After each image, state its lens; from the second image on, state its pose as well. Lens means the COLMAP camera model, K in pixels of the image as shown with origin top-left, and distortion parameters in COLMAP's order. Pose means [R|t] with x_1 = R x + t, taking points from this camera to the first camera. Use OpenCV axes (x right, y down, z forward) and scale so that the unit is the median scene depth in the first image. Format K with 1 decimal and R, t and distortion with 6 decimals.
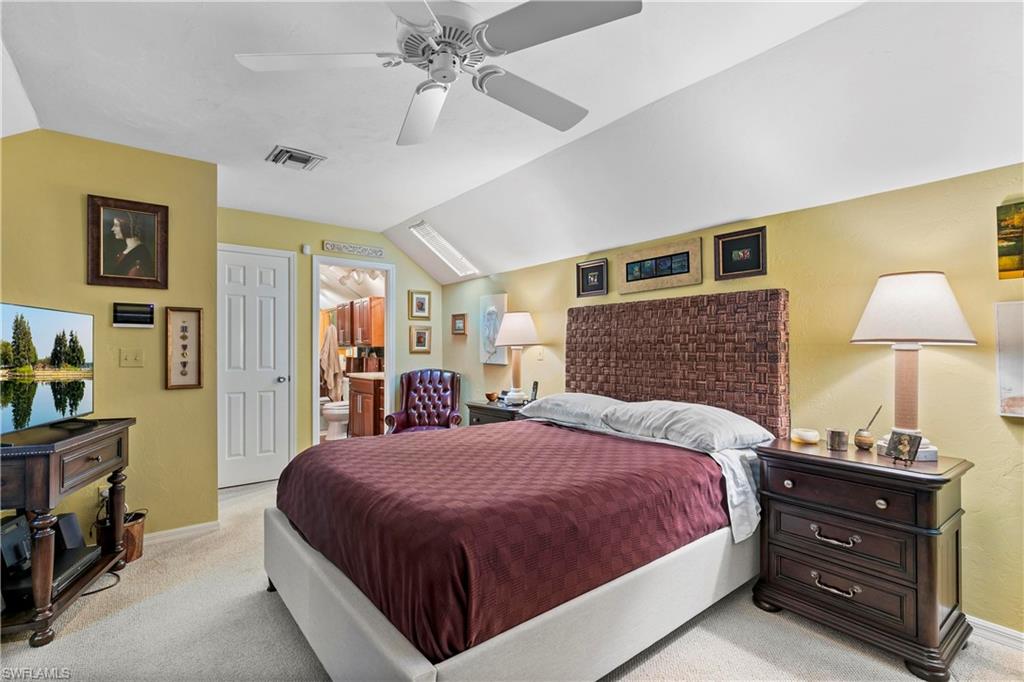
lens RADIAL K [[480.9, 0, 510.7], [0, 480.9, 344.0], [0, 0, 1]] dist [-0.000097, 0.000024]
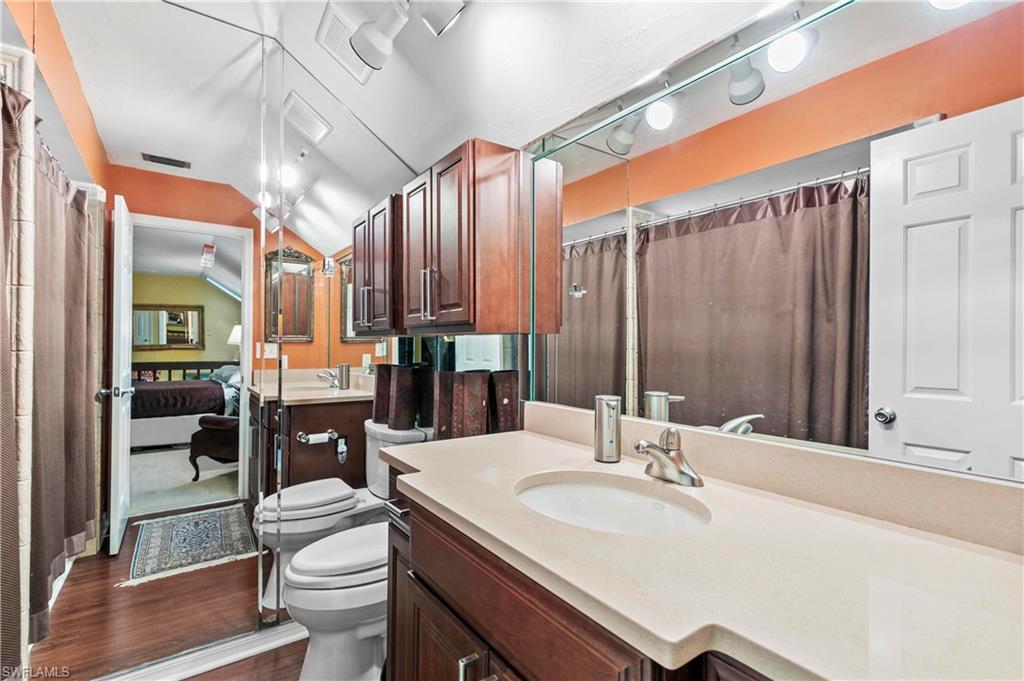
lens RADIAL K [[467.1, 0, 512.2], [0, 467.1, 339.8], [0, 0, 1]] dist [-0.000916, -0.000568]
pose [[0.999057, 0.011186, -0.041952, -0.159730], [-0.010958, 0.999924, 0.005667, 0.004610], [0.042012, -0.005202, 0.999104, 0.463427]]
